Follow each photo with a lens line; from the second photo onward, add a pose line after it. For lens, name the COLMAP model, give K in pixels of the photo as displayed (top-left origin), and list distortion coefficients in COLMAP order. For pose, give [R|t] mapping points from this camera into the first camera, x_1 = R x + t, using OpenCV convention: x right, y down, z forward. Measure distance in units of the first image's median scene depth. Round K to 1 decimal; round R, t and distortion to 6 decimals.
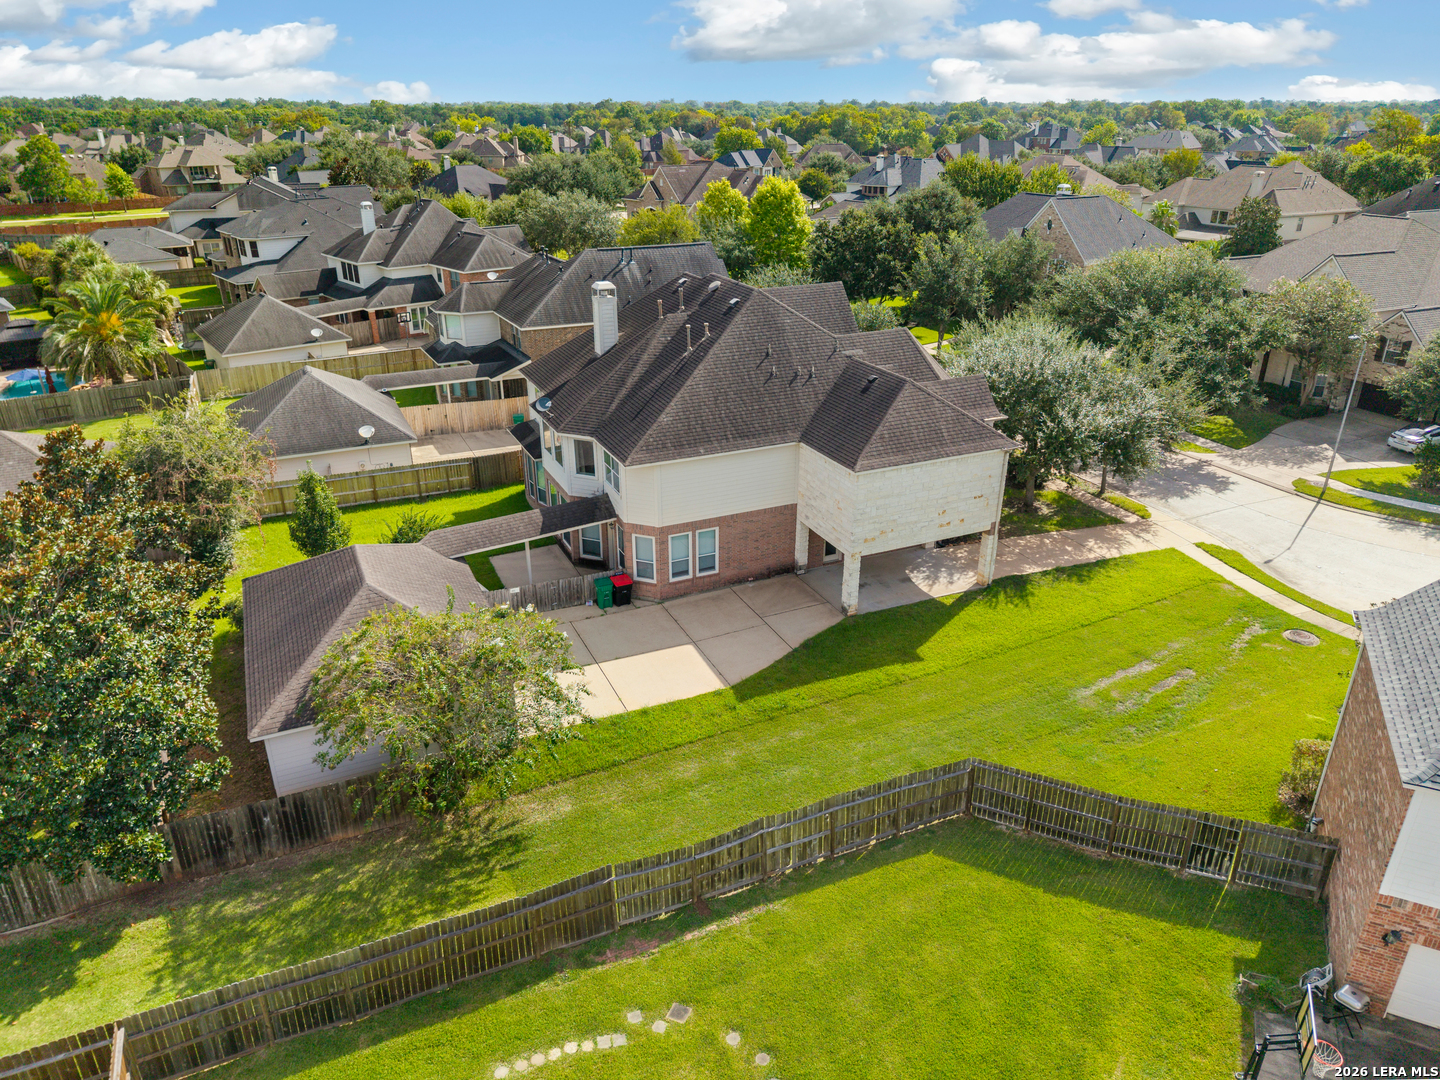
lens RADIAL K [[984.9, 0, 720.0], [0, 984.9, 540.0], [0, 0, 1]] dist [0.008383, -0.006736]
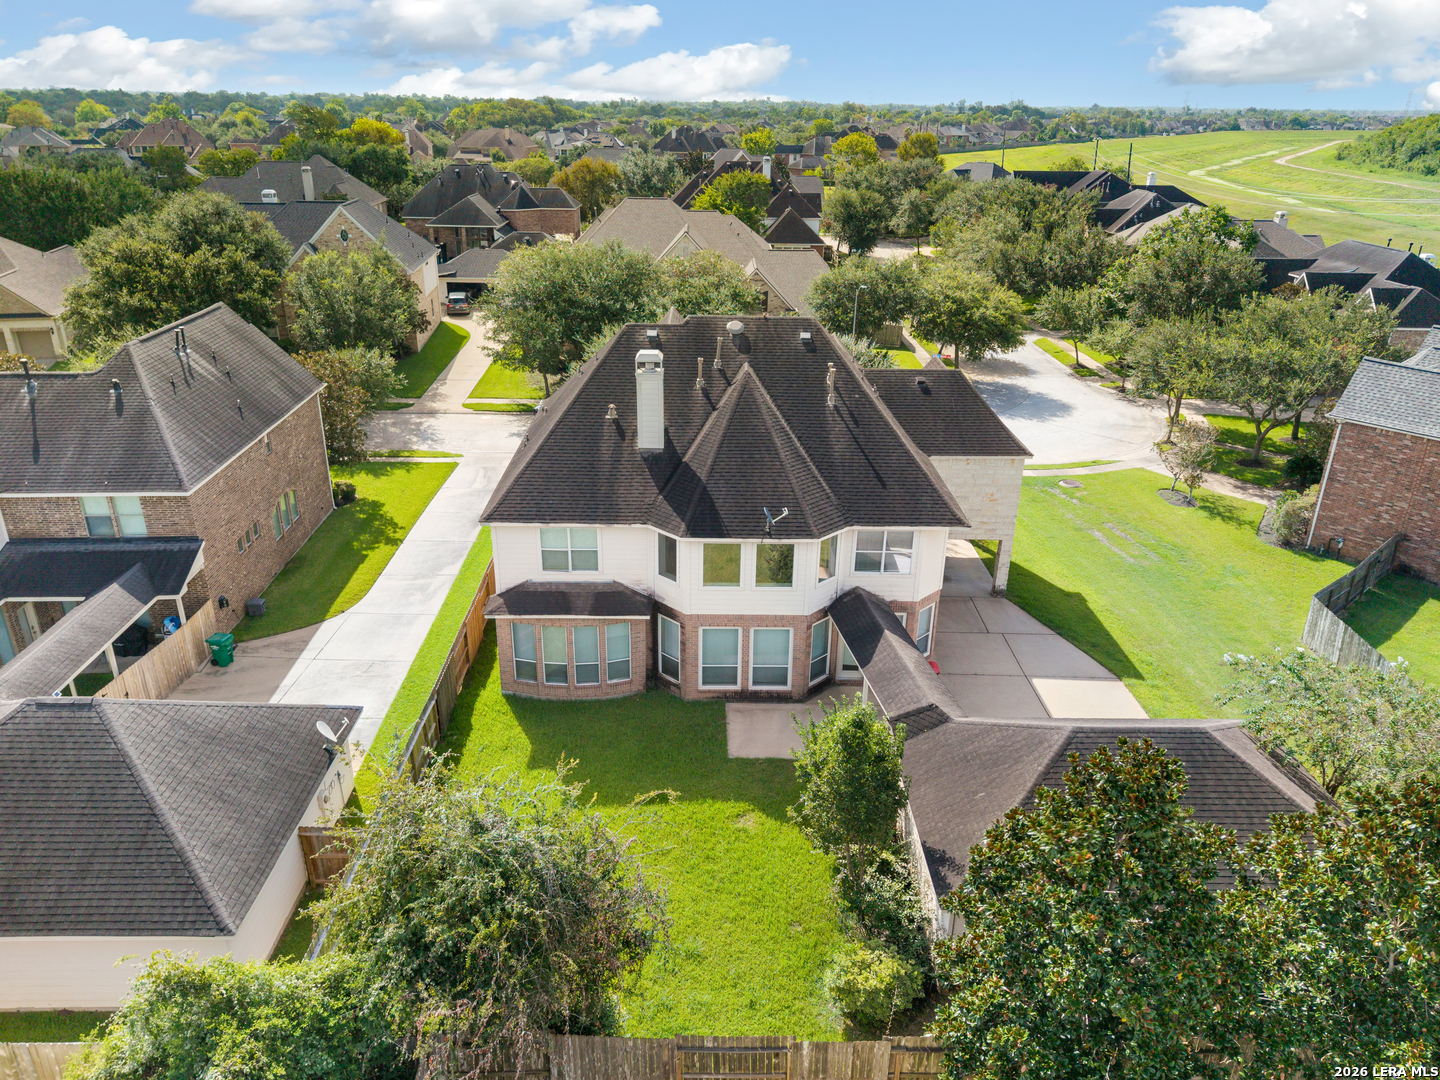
lens RADIAL K [[1022.3, 0, 721.3], [0, 1022.3, 558.1], [0, 0, 1]] dist [0.056564, -0.050755]
pose [[0.406899, -0.361336, 0.838969, -0.856932], [0.356558, 0.908408, 0.218313, -0.292542], [-0.841011, 0.210309, 0.498467, 0.668171]]
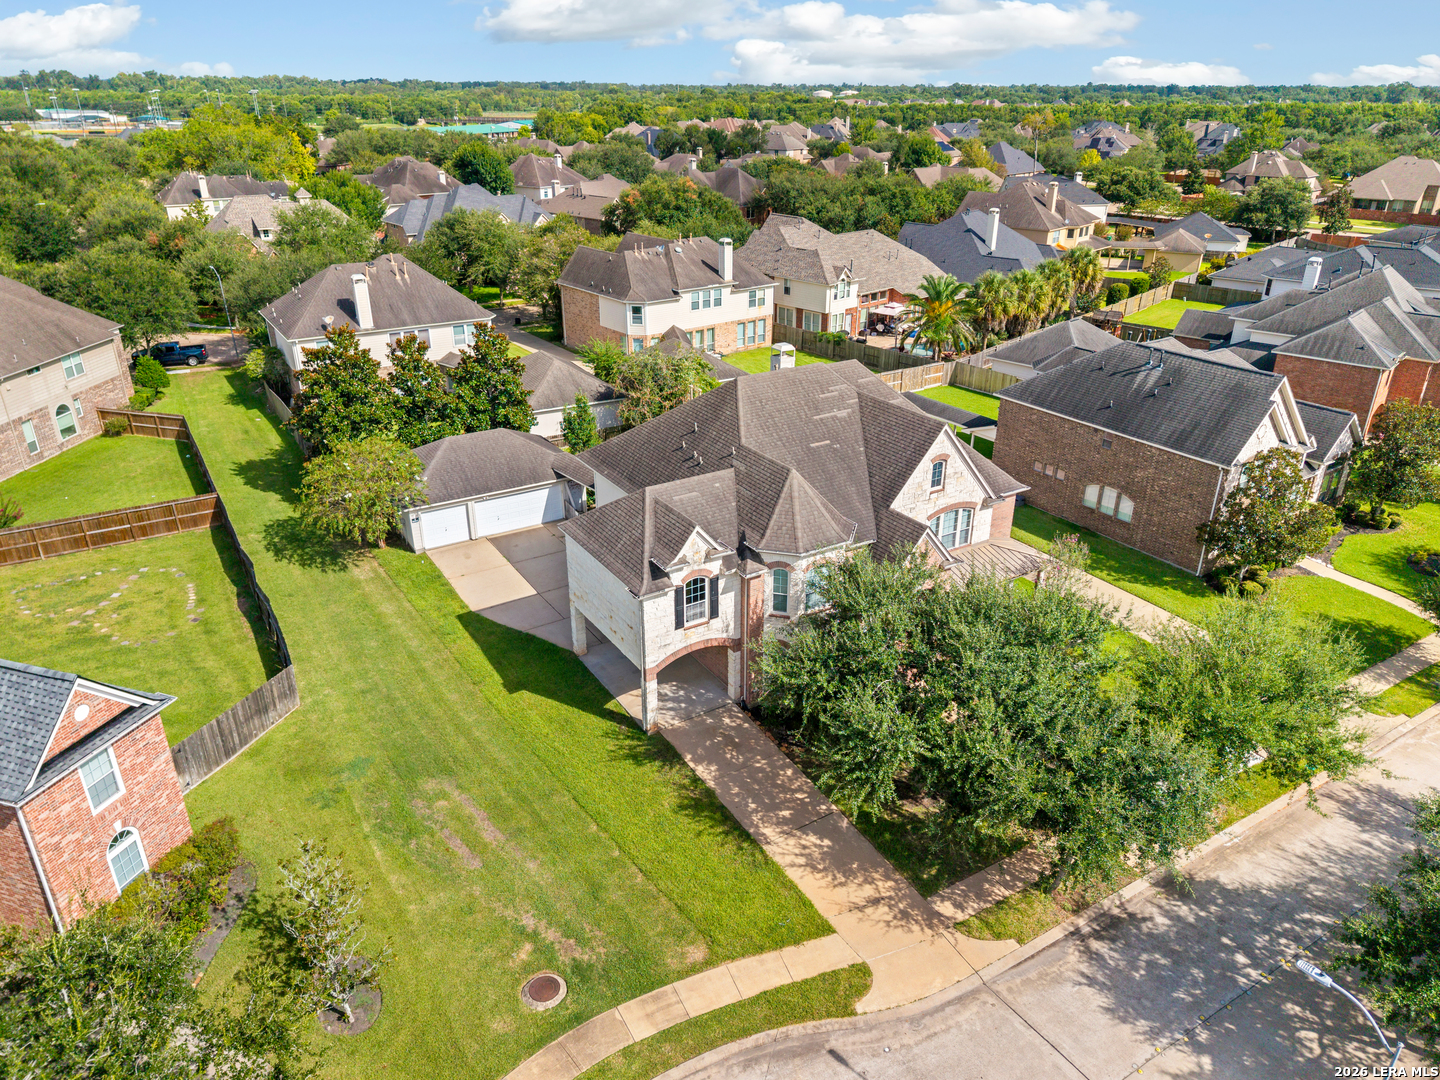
lens RADIAL K [[990.7, 0, 715.0], [0, 990.7, 528.3], [0, 0, 1]] dist [0.019167, -0.008178]
pose [[0.114267, 0.402223, -0.908383, 1.072600], [-0.400722, 0.855348, 0.328332, -0.459845], [0.909046, 0.326492, 0.258918, 0.769663]]
